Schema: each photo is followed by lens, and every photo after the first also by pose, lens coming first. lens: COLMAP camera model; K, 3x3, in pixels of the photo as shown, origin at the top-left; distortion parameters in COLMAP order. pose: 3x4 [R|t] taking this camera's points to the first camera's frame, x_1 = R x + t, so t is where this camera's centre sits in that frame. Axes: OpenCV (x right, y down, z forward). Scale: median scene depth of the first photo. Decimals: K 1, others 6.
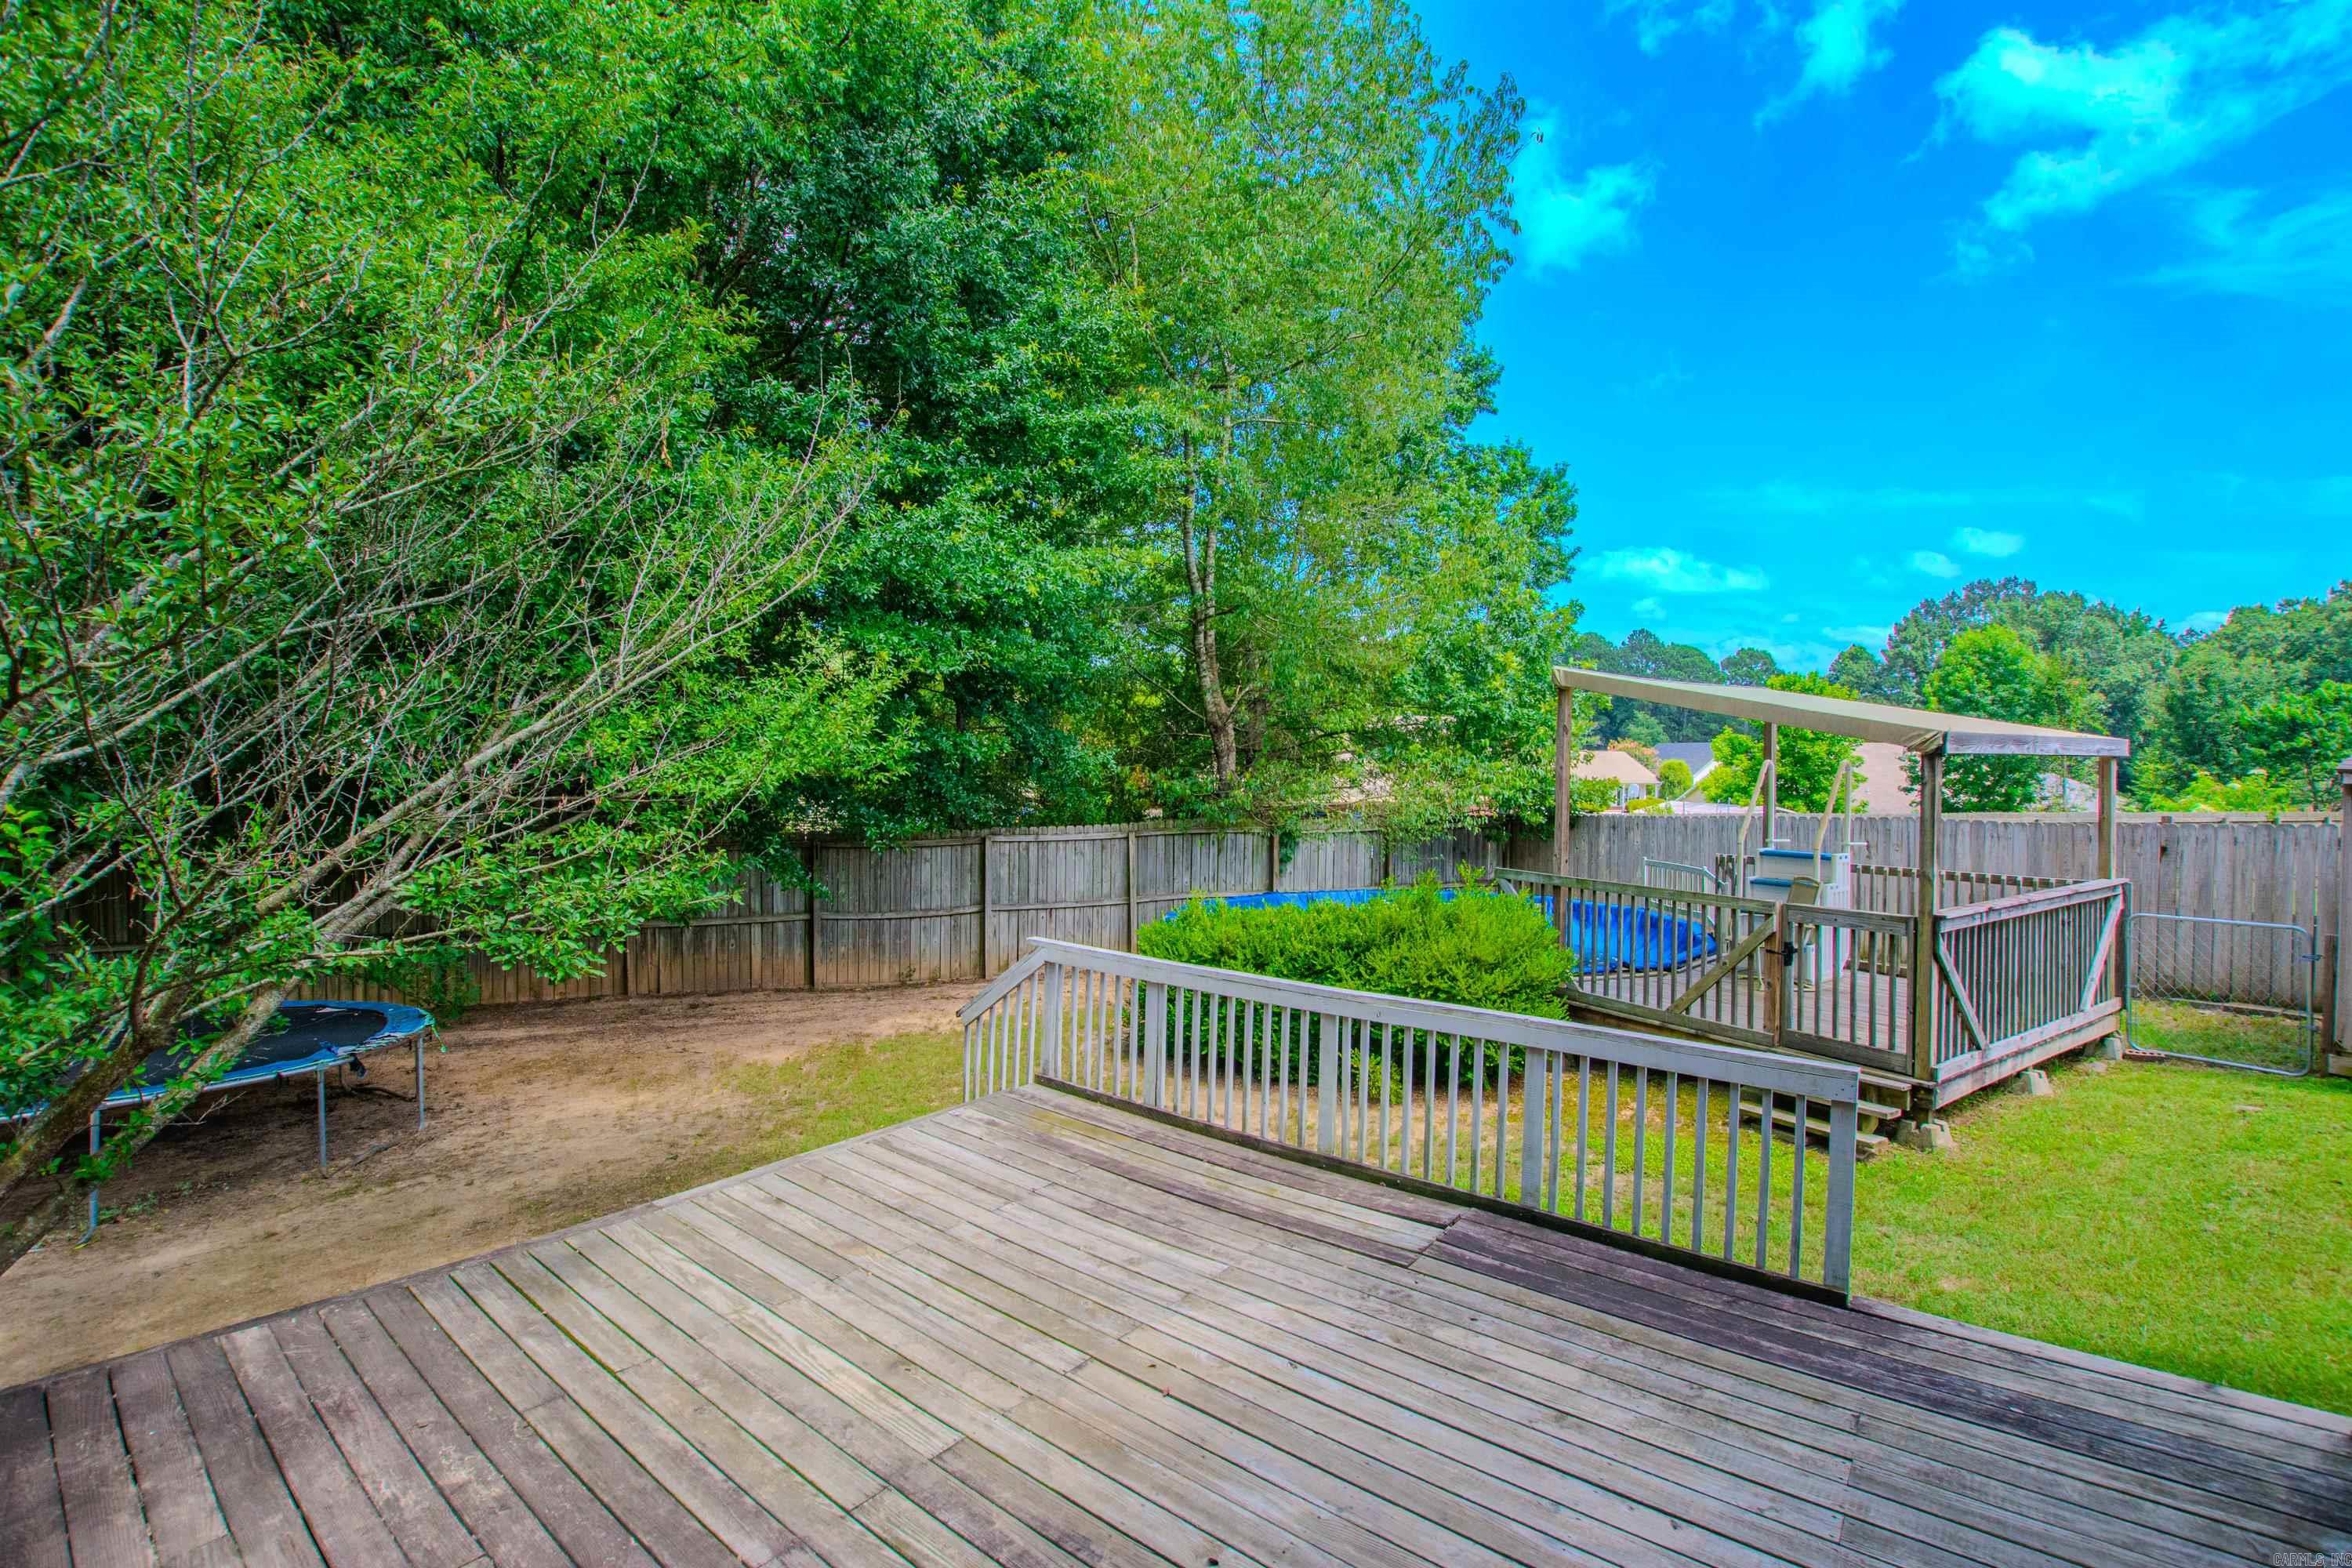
lens RADIAL K [[1029.4, 0, 1193.7], [0, 1029.4, 789.2], [0, 0, 1]] dist [0.016112, -0.004601]
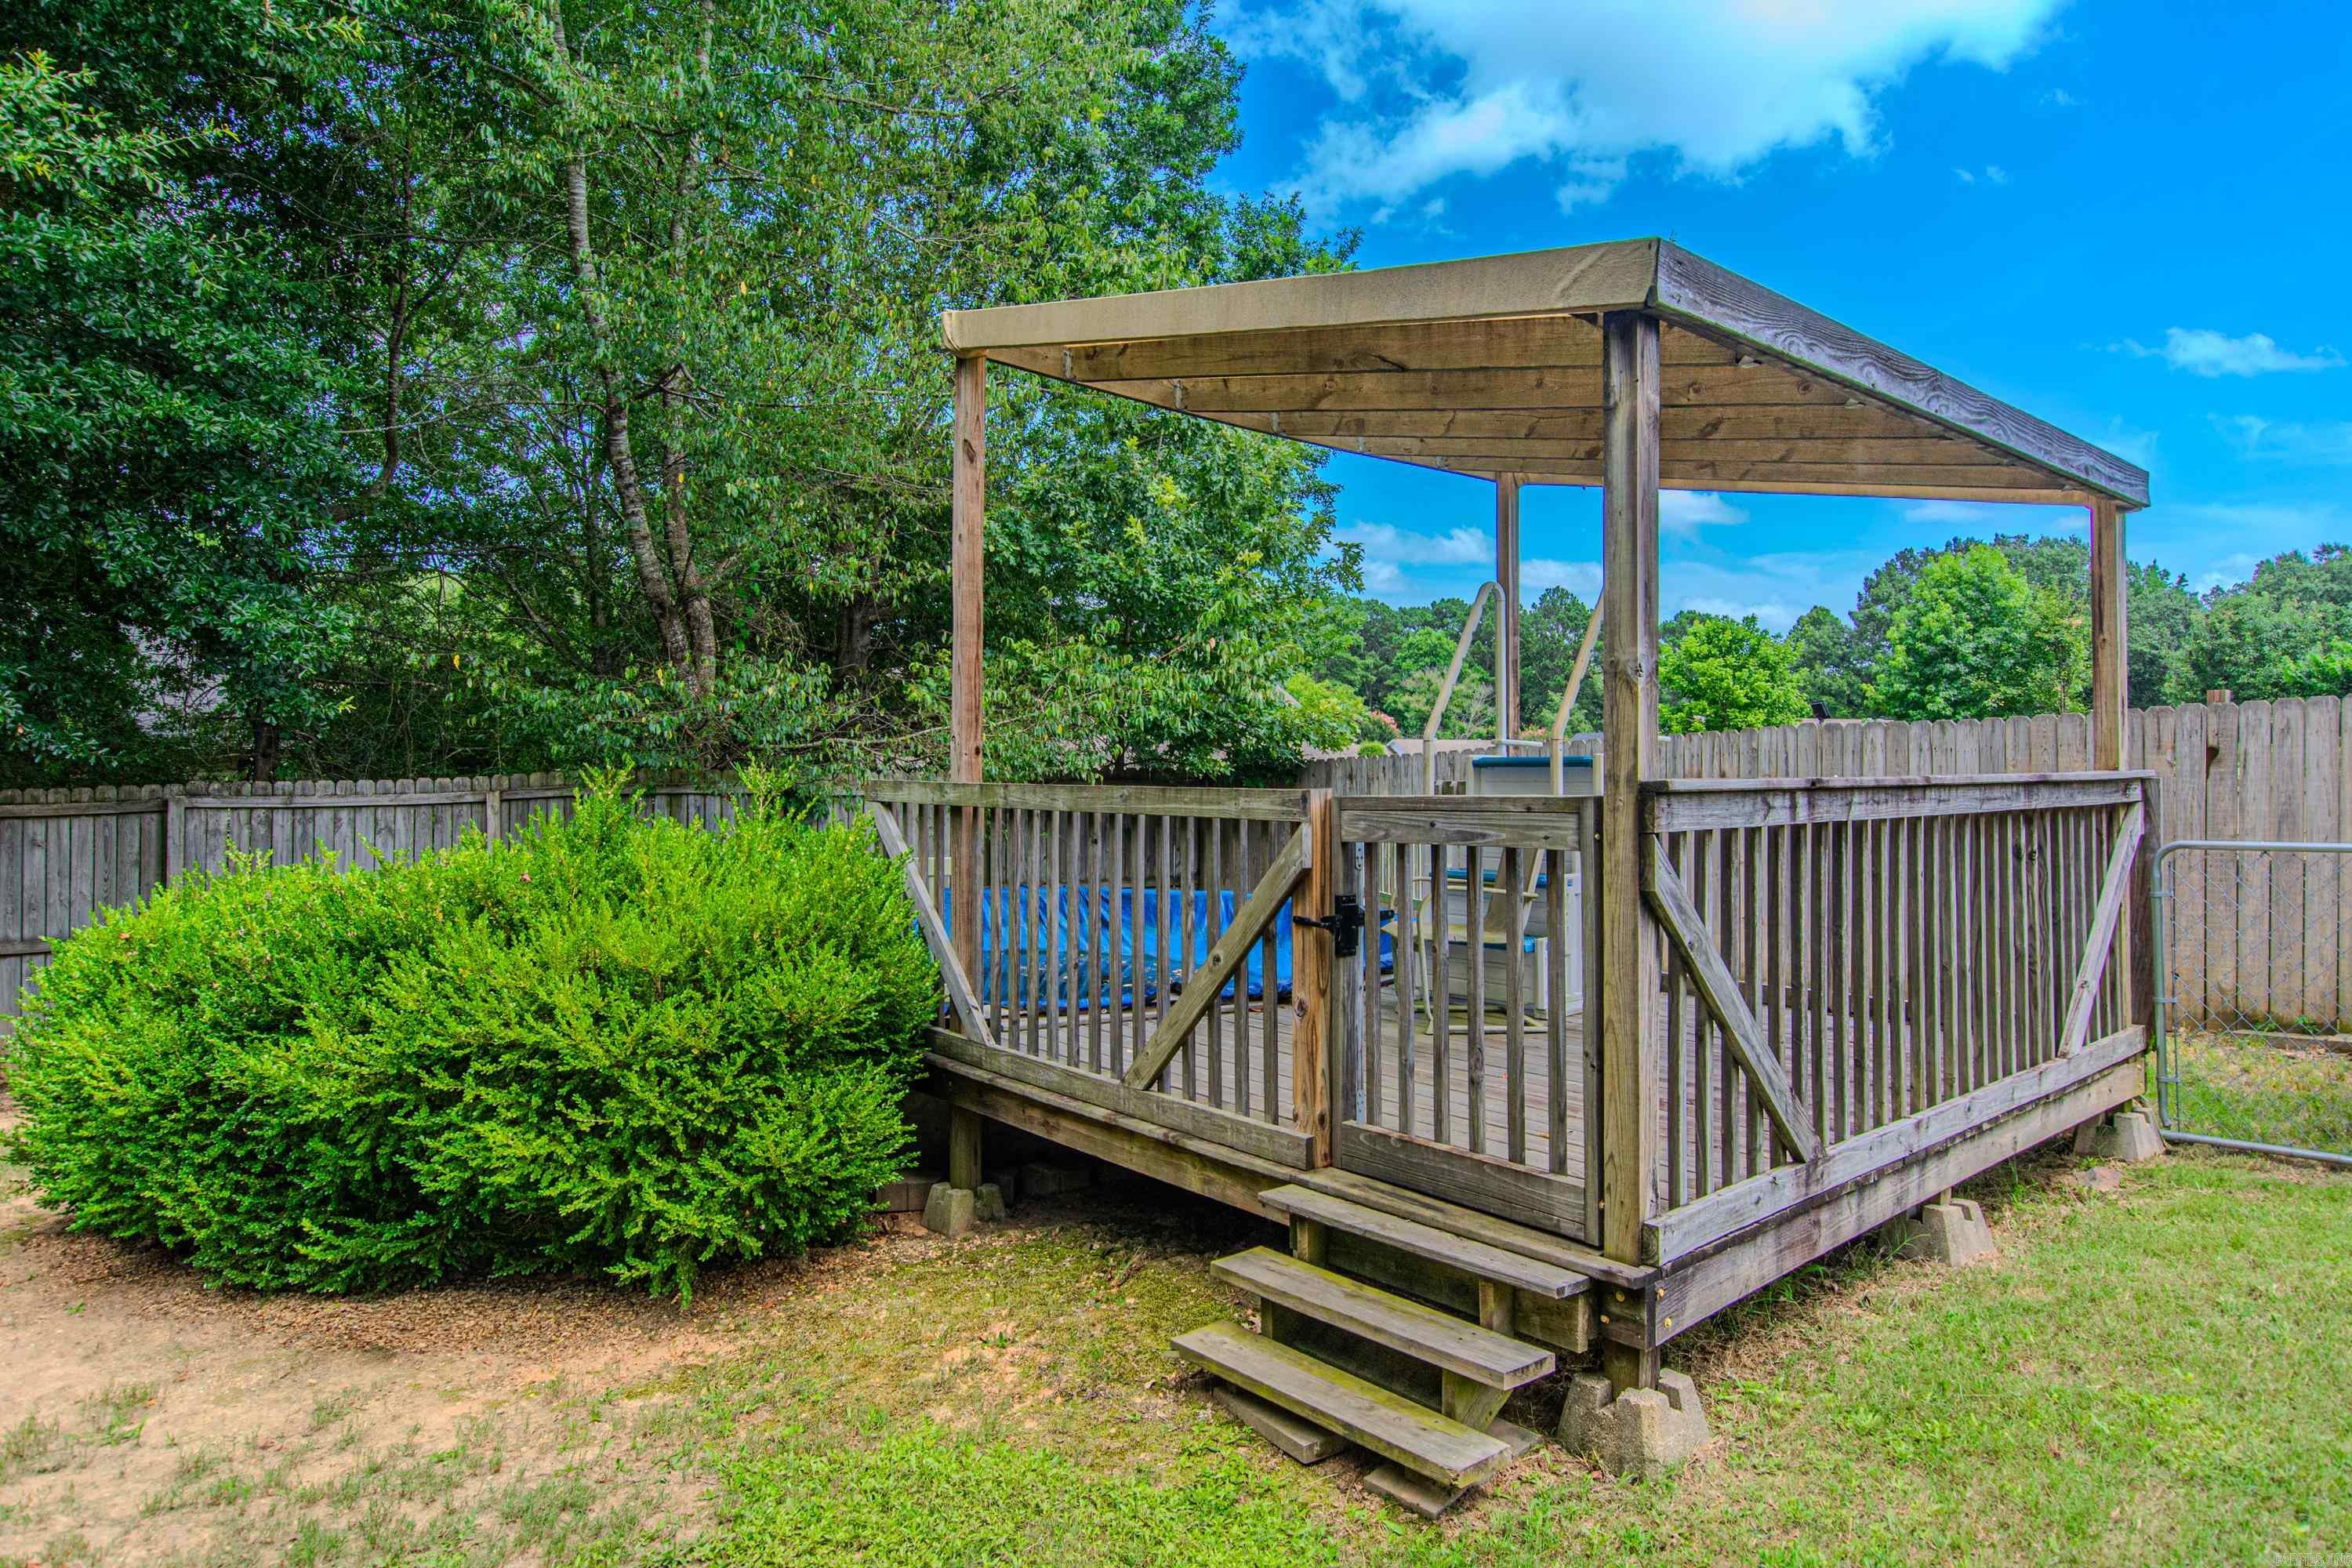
lens RADIAL K [[1329.6, 0, 1167.0], [0, 1329.6, 787.1], [0, 0, 1]] dist [0.019950, -0.001464]
pose [[0.994788, -0.009967, 0.101473, 0.415862], [0.011989, 0.999741, -0.019339, 0.105480], [-0.101254, 0.020455, 0.994650, 0.465487]]
